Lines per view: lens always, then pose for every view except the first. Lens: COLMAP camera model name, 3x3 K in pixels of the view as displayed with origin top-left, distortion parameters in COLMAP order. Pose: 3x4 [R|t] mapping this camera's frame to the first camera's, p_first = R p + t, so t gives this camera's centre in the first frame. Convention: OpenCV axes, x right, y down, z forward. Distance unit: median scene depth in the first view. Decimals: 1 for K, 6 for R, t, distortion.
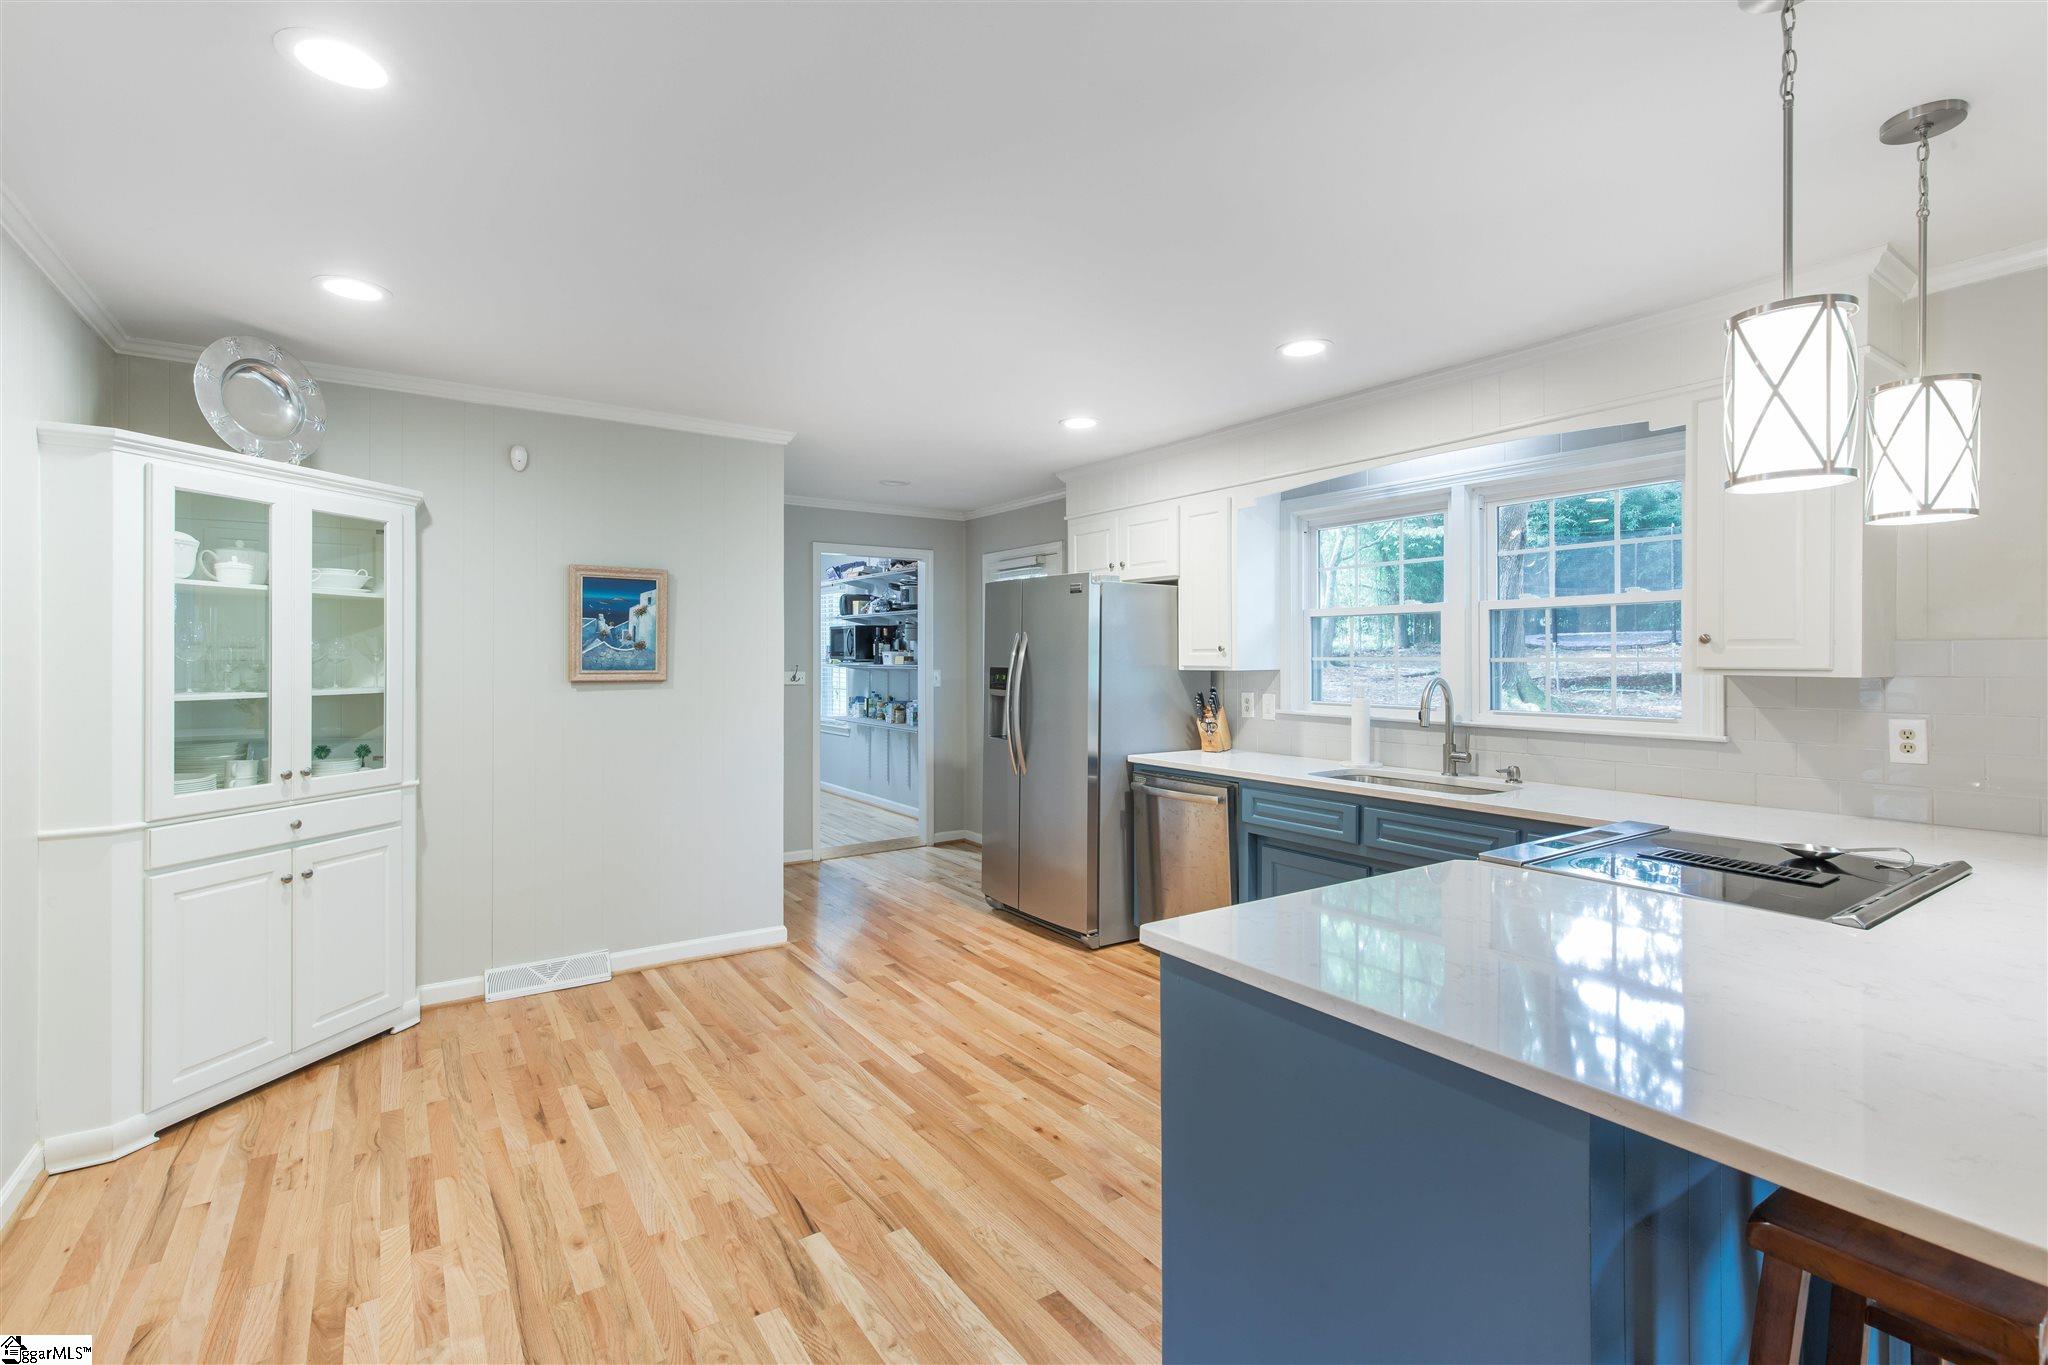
lens RADIAL K [[928.3, 0, 1008.7], [0, 928.3, 663.5], [0, 0, 1]] dist [-0.003661, -0.000738]
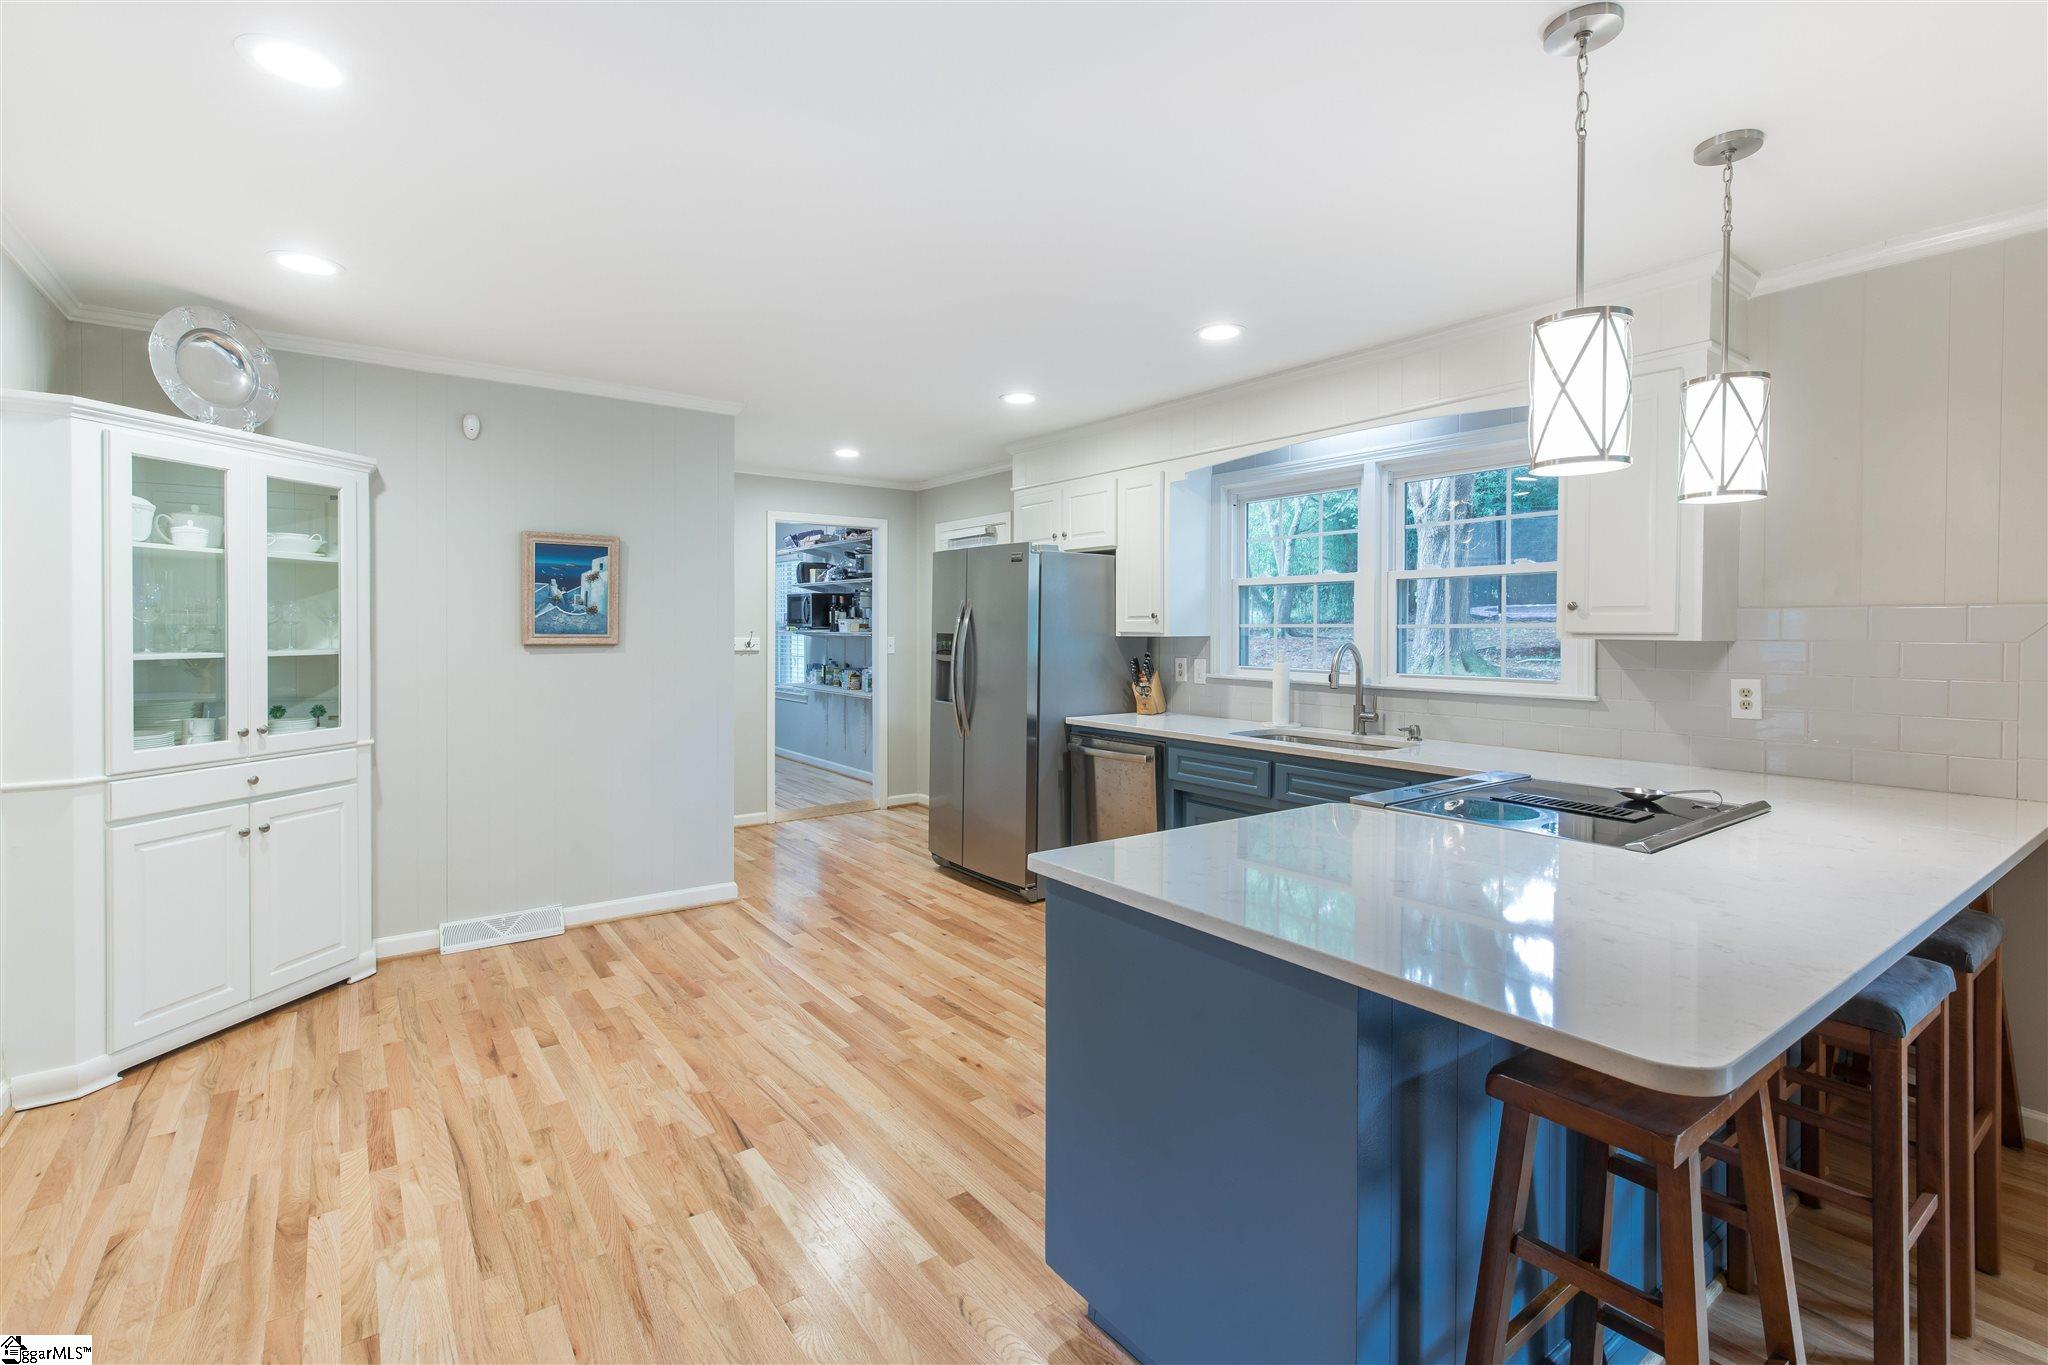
lens RADIAL K [[928.3, 0, 1007.1], [0, 928.3, 646.5], [0, 0, 1]] dist [-0.003661, -0.000738]
pose [[0.999430, 0.002872, 0.033641, 0.038838], [-0.003332, 0.999902, 0.013630, 0.007038], [-0.033598, -0.013734, 0.999341, -0.062089]]
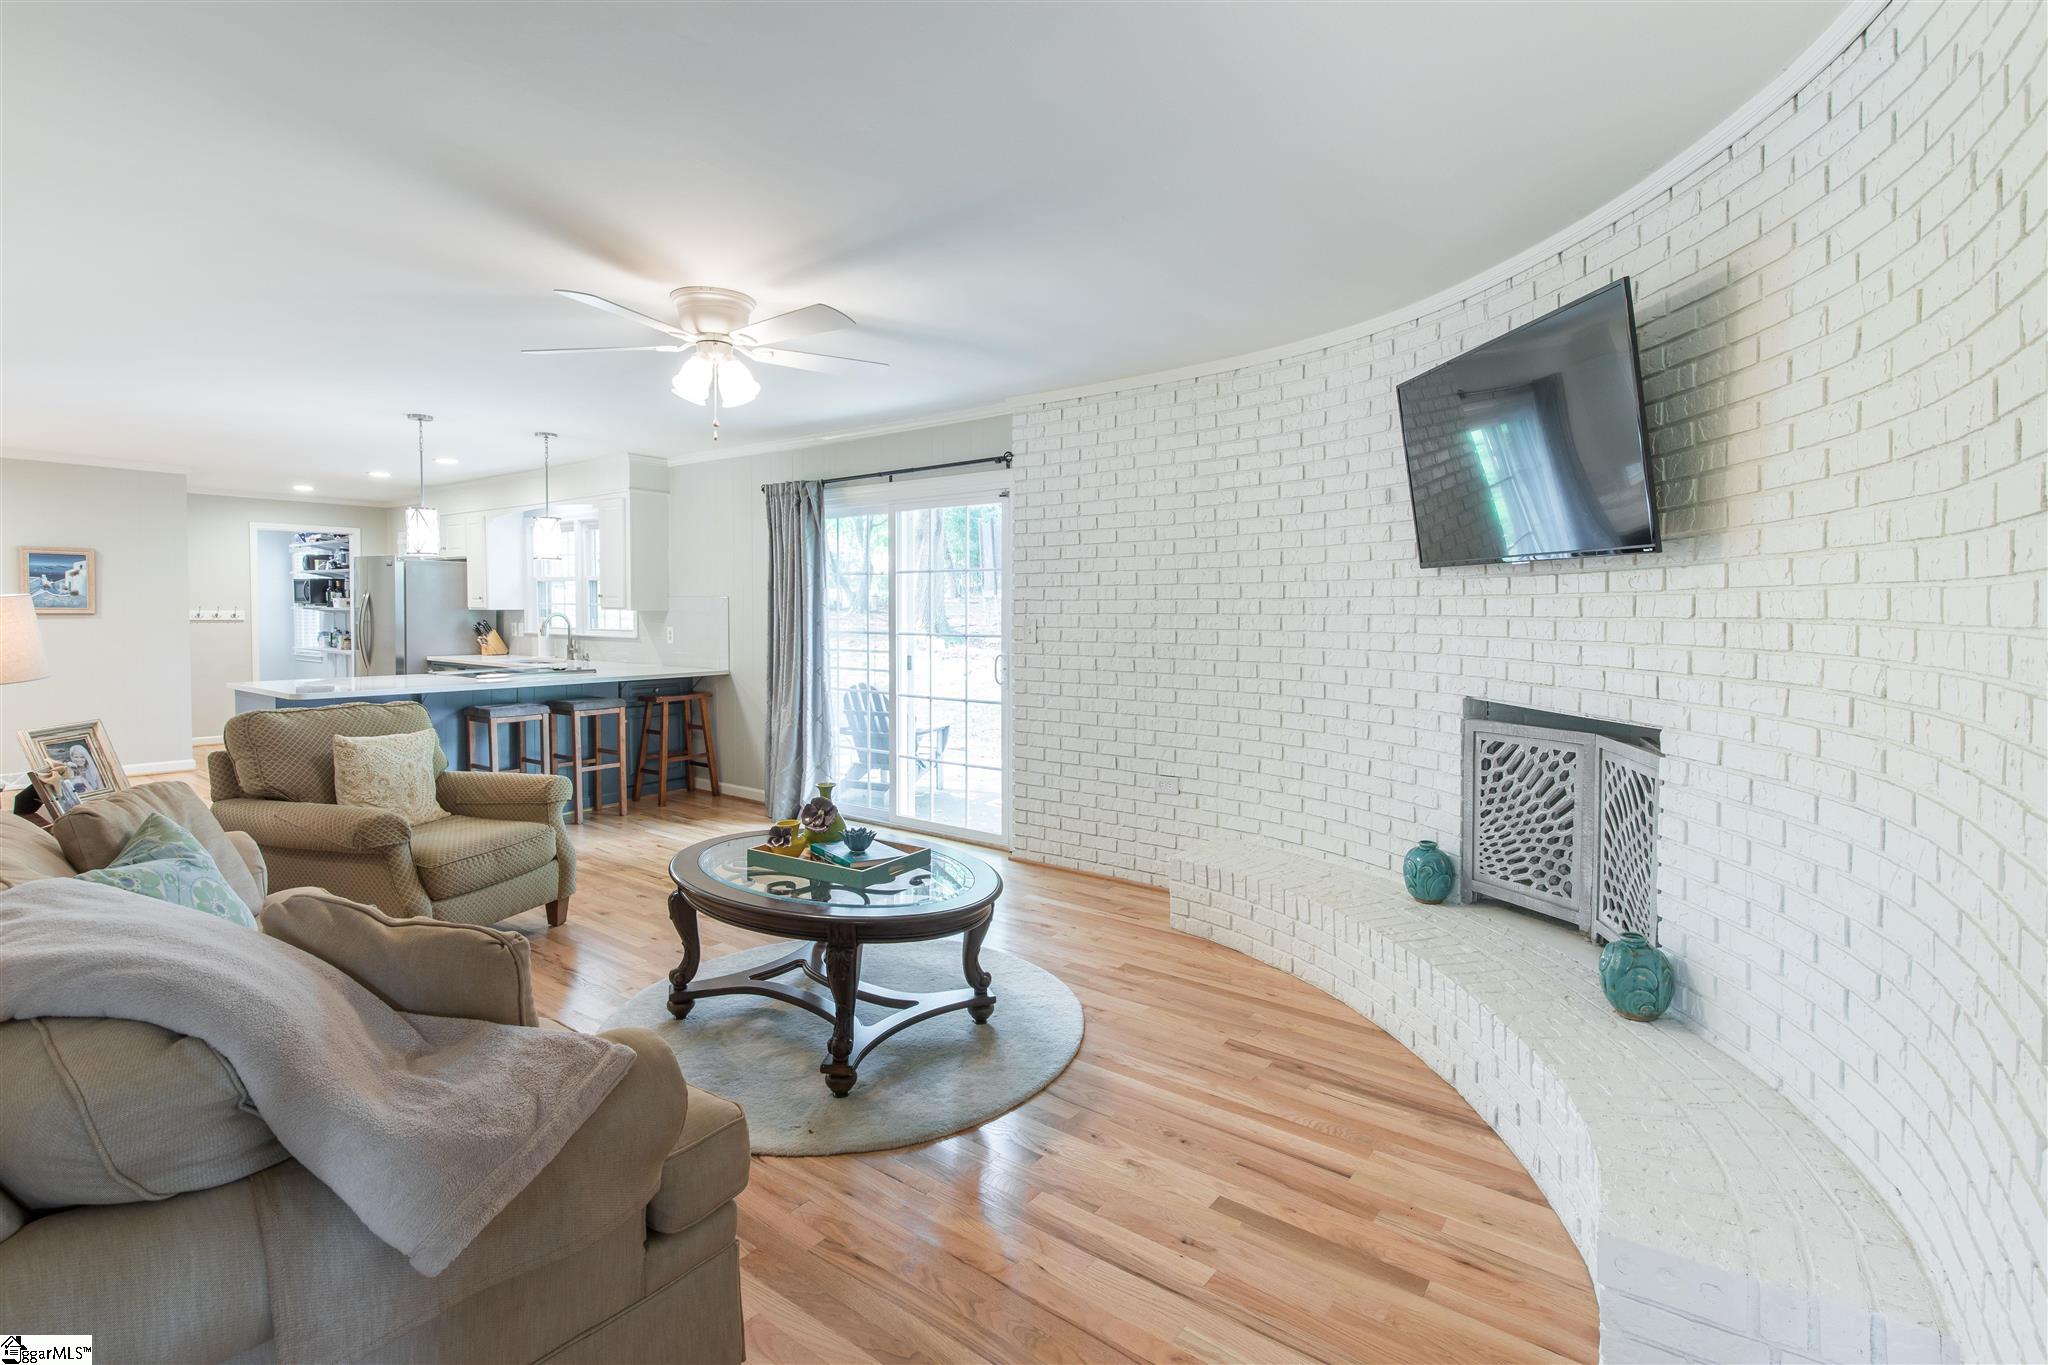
lens RADIAL K [[907.1, 0, 1002.0], [0, 907.1, 639.6], [0, 0, 1]] dist [0.000974, -0.001624]
pose [[0.939179, -0.007325, 0.343351, 0.823363], [-0.003255, 0.999538, 0.030227, 0.012564], [-0.343413, -0.029506, 0.938721, -1.500869]]
